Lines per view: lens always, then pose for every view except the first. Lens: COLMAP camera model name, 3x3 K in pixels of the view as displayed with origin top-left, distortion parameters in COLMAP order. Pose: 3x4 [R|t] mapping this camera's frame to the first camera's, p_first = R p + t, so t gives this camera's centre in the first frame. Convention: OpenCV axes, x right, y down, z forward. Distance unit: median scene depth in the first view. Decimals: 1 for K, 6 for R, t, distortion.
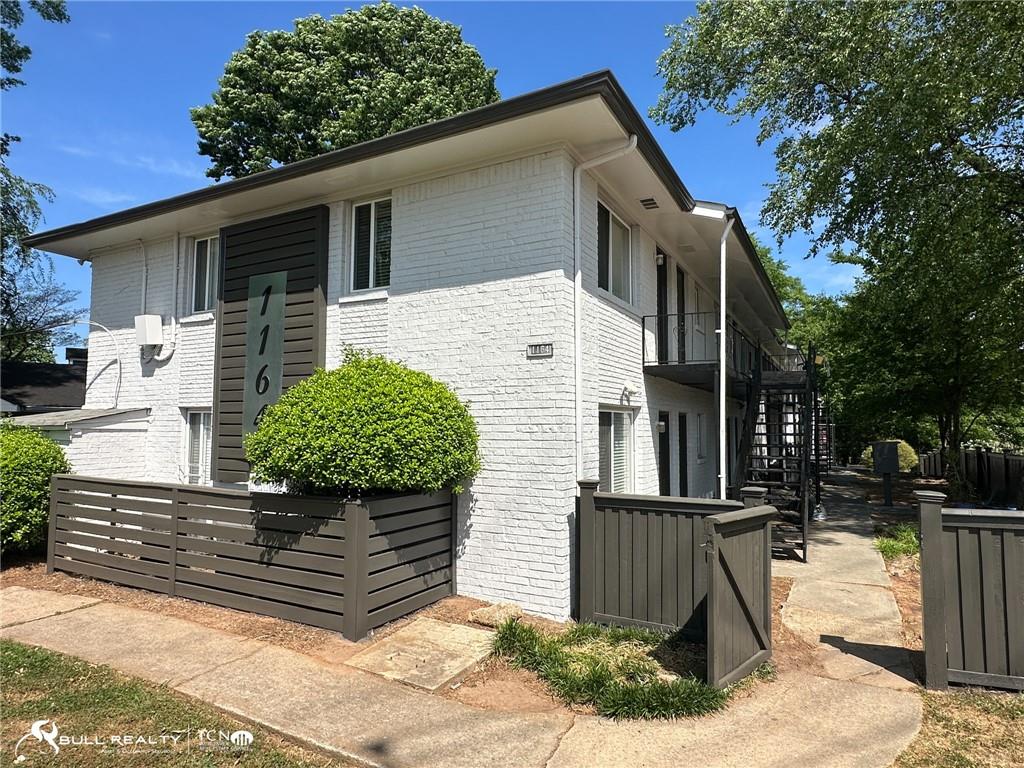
lens RADIAL K [[596.5, 0, 512.0], [0, 596.5, 384.0], [0, 0, 1]] dist [-0.003512, -0.000222]
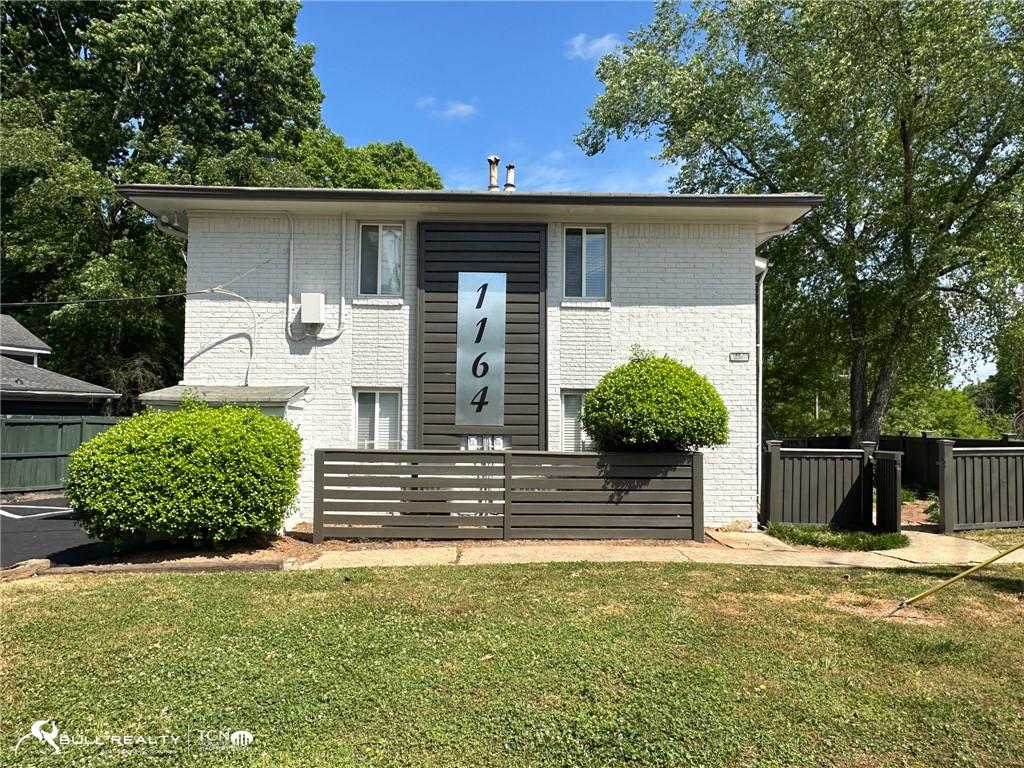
lens RADIAL K [[722.1, 0, 512.0], [0, 722.1, 384.0], [0, 0, 1]] dist [0.000992, -0.002183]
pose [[0.873822, 0.029575, 0.485345, -1.080464], [-0.038888, 0.999202, 0.009128, 0.014805], [-0.484688, -0.026850, 0.874275, -0.258971]]
